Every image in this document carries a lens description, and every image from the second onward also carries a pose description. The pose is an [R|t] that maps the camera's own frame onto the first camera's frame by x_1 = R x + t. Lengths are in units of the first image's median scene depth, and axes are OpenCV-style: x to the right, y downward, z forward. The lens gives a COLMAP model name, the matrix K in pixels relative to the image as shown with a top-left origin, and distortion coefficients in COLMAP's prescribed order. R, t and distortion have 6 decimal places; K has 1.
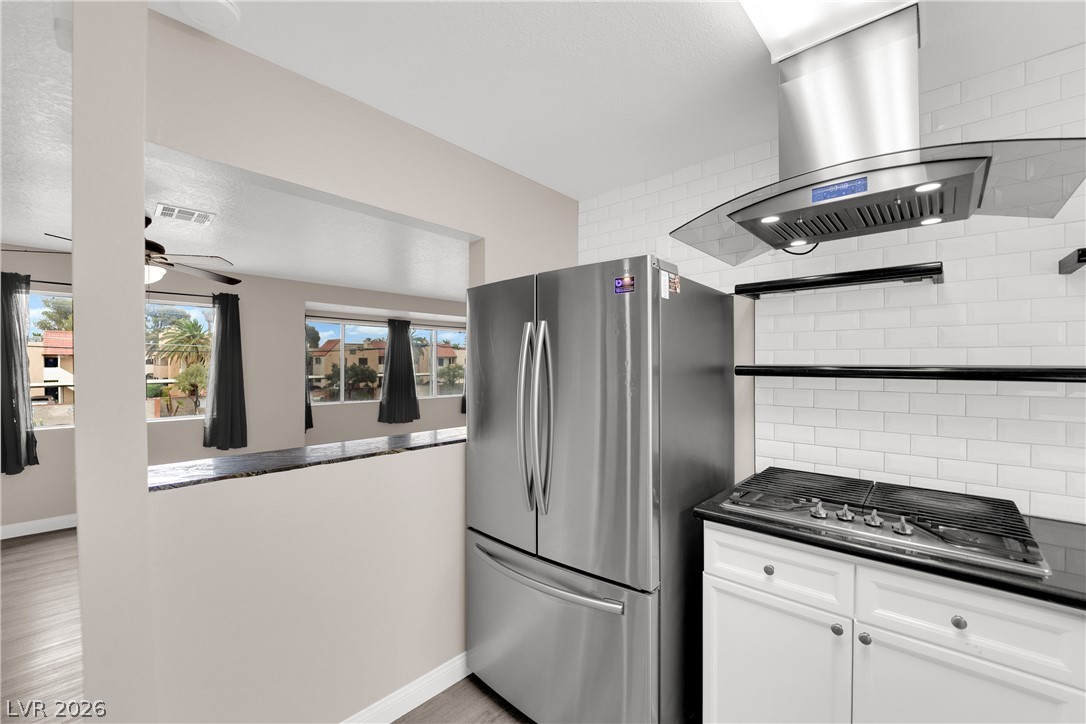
lens RADIAL K [[439.3, 0, 543.0], [0, 439.3, 362.0], [0, 0, 1]] dist [-0.018763, -0.000251]
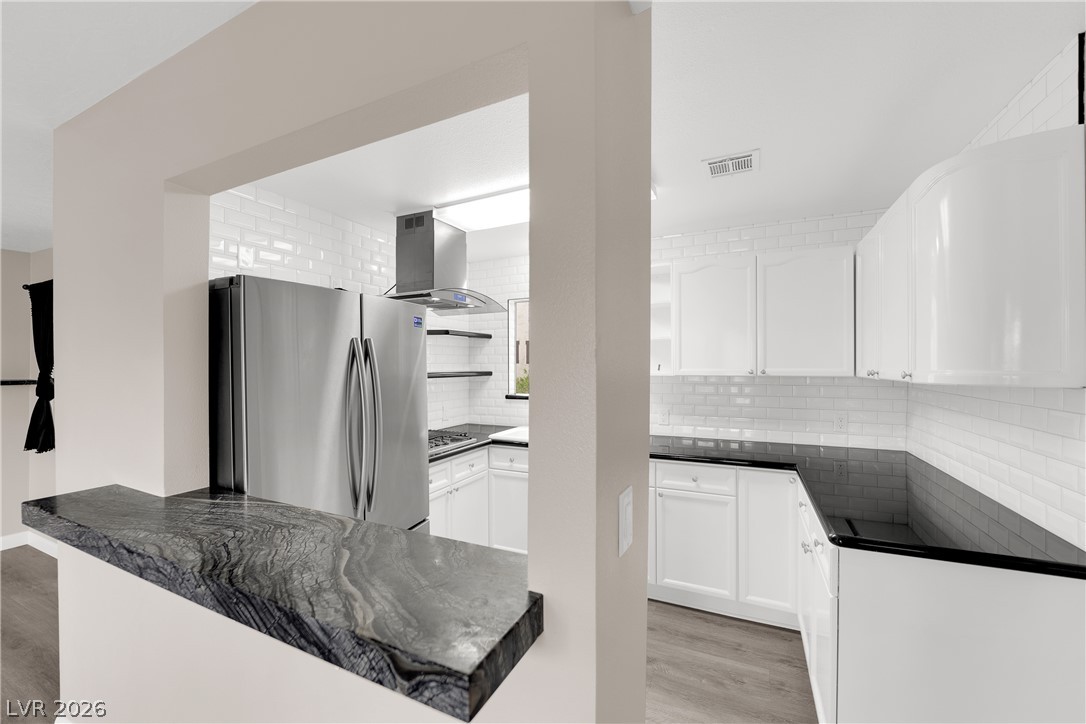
lens RADIAL K [[438.7, 0, 539.0], [0, 438.7, 363.6], [0, 0, 1]] dist [-0.005903, -0.005436]
pose [[-0.298340, -0.000277, 0.954460, -1.457018], [-0.000185, 1.000000, 0.000232, -0.037076], [-0.954460, -0.000107, -0.298340, 1.124004]]
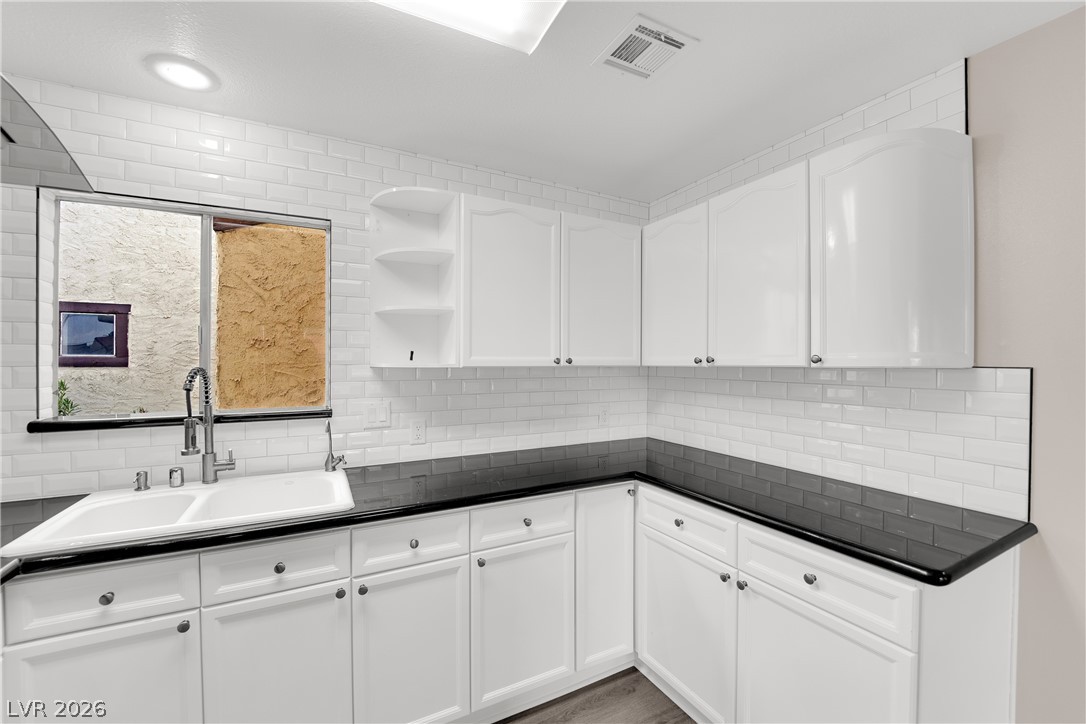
lens RADIAL K [[438.7, 0, 539.0], [0, 438.7, 363.6], [0, 0, 1]] dist [-0.005903, -0.005436]
pose [[-0.942713, -0.004428, 0.333575, -0.278626], [-0.003670, 0.999989, 0.002902, 0.006763], [-0.333584, 0.001512, -0.942719, 1.084378]]
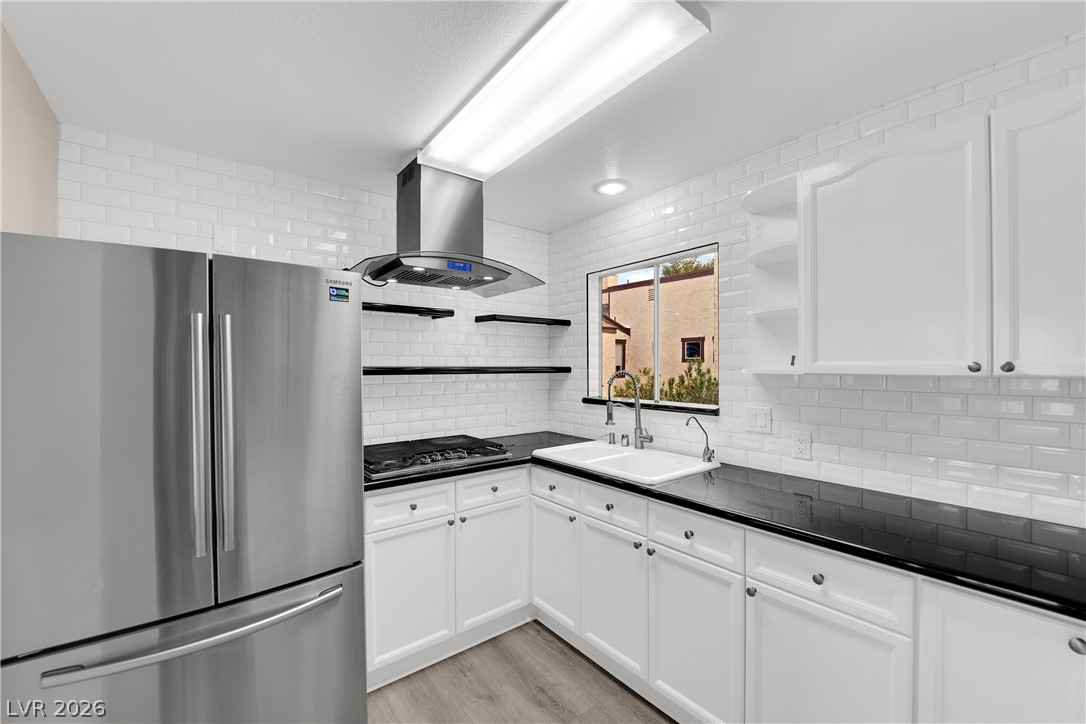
lens RADIAL K [[438.7, 0, 539.0], [0, 438.7, 363.6], [0, 0, 1]] dist [-0.005903, -0.005436]
pose [[0.155467, 0.000080, 0.987841, -0.874194], [-0.001808, 0.999998, 0.000203, -0.004141], [-0.987839, -0.001818, 0.155467, 0.357295]]
